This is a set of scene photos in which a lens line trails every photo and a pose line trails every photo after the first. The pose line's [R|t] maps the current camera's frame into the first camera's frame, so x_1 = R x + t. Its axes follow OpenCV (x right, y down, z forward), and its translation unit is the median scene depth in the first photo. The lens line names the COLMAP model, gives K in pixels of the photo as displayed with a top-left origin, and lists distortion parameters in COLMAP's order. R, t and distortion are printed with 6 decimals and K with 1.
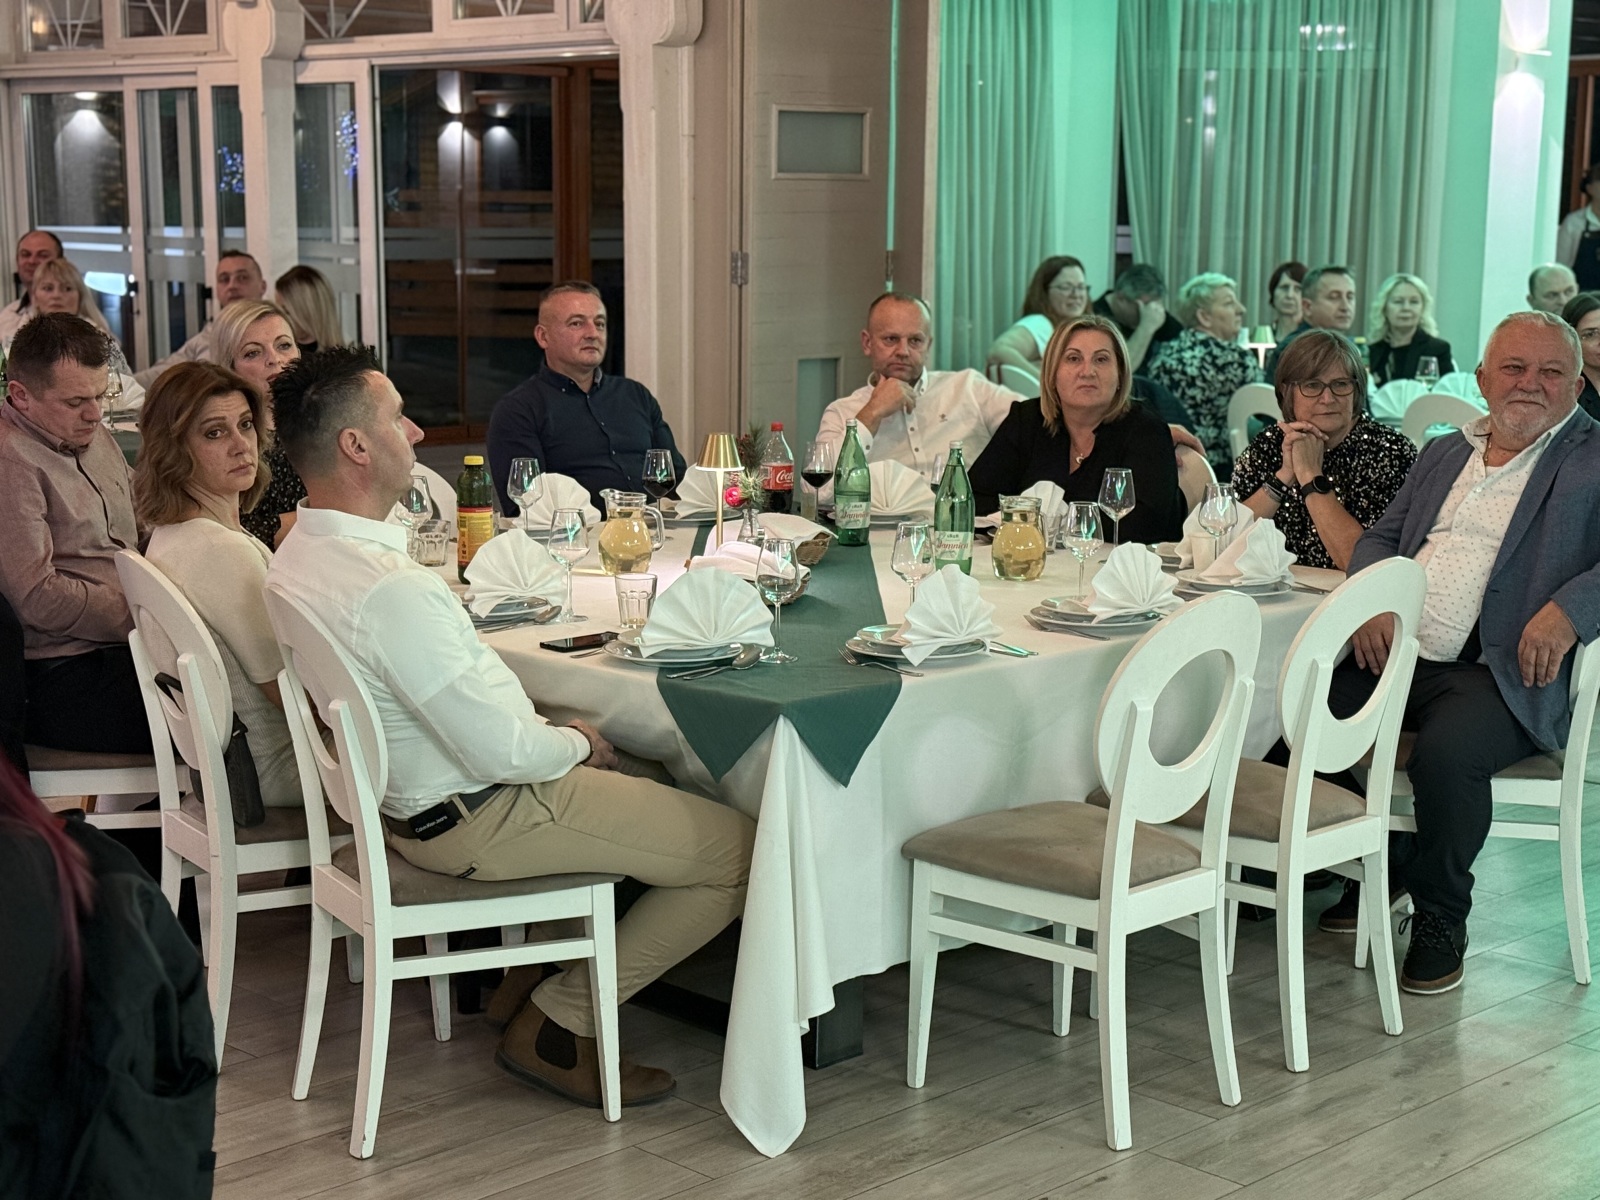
lens RADIAL K [[2575.7, 0, 804.1], [0, 2575.7, 601.4], [0, 0, 1]] dist [0.271775, 0.000000]
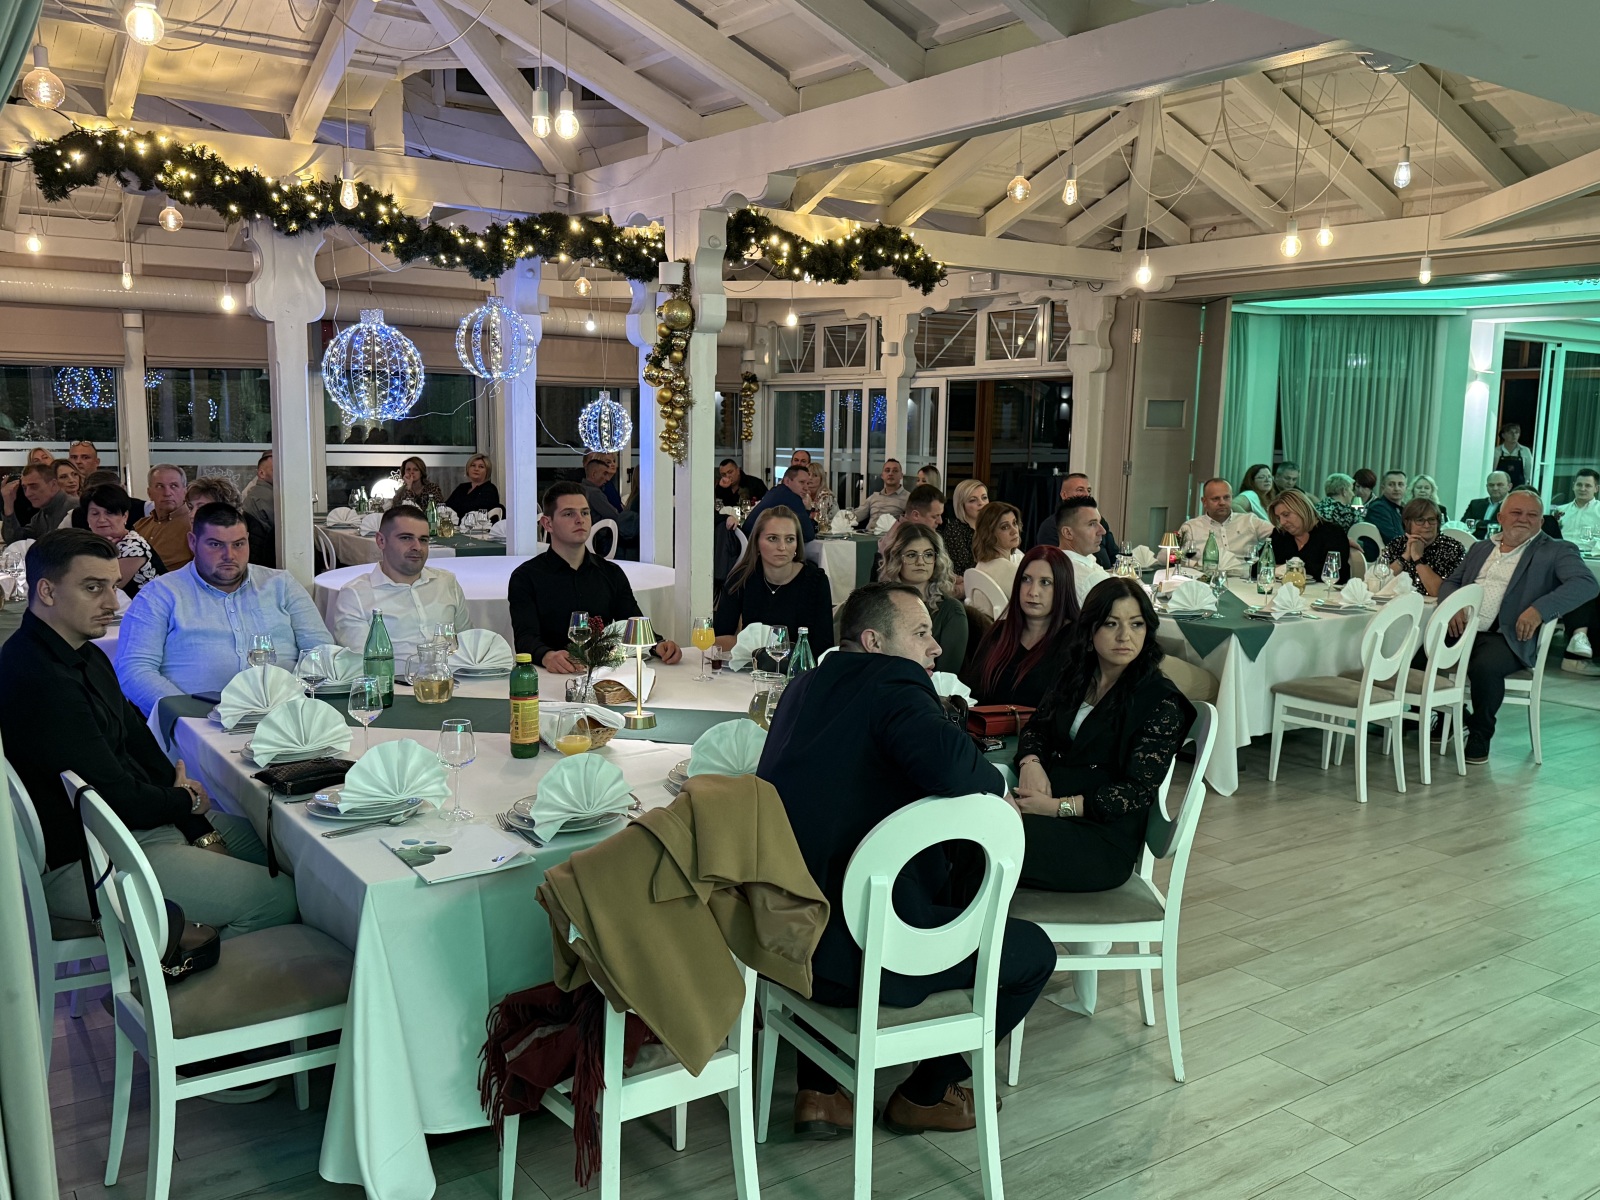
lens RADIAL K [[1360.1, 0, 798.1], [0, 1360.1, 590.6], [0, 0, 1]] dist [0.050762, -0.044784]
pose [[0.985015, 0.026384, -0.170436, -0.175929], [-0.032715, 0.998871, -0.034448, 0.052187], [0.169335, 0.039508, 0.984766, -0.392676]]
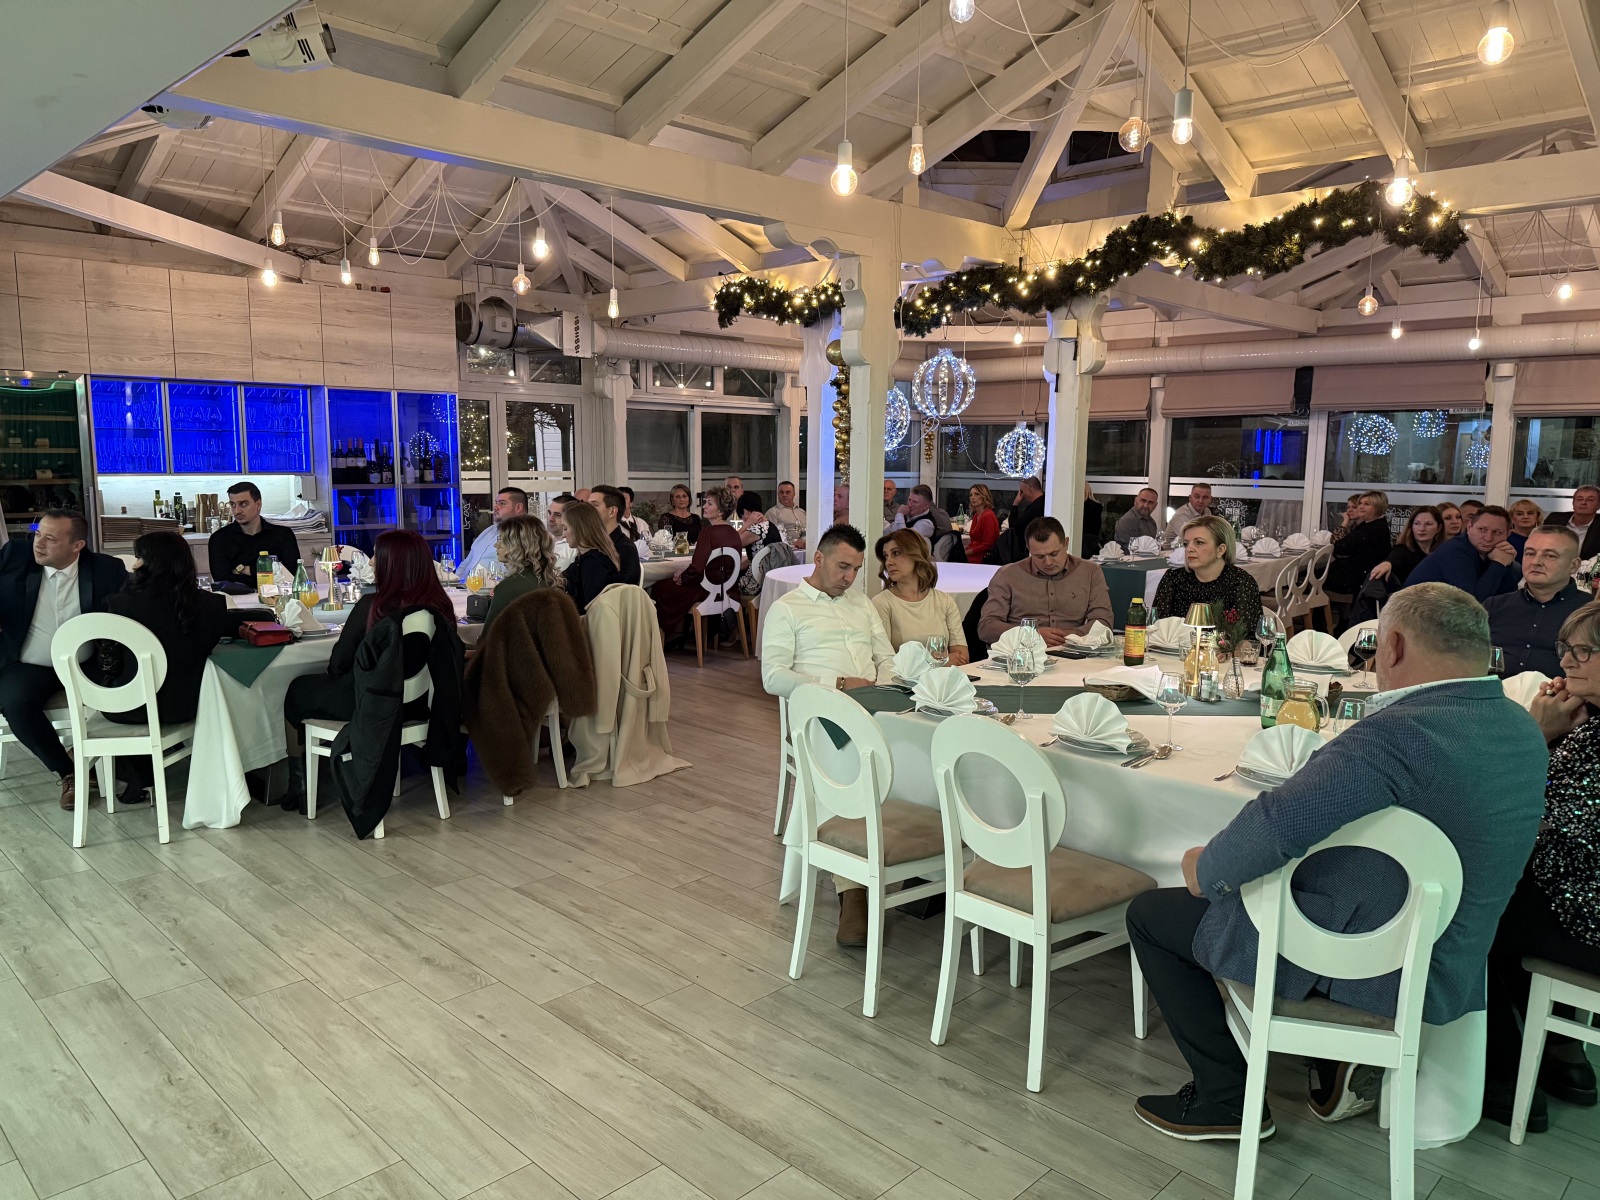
lens RADIAL K [[1114.1, 0, 807.5], [0, 1114.1, 600.1], [0, 0, 1]] dist [0.003837, -0.001149]
pose [[0.003539, 0.122700, -0.992437, 1.067508], [-0.166684, 0.978632, 0.120399, -0.186717], [0.986004, 0.164997, 0.023916, 1.254828]]
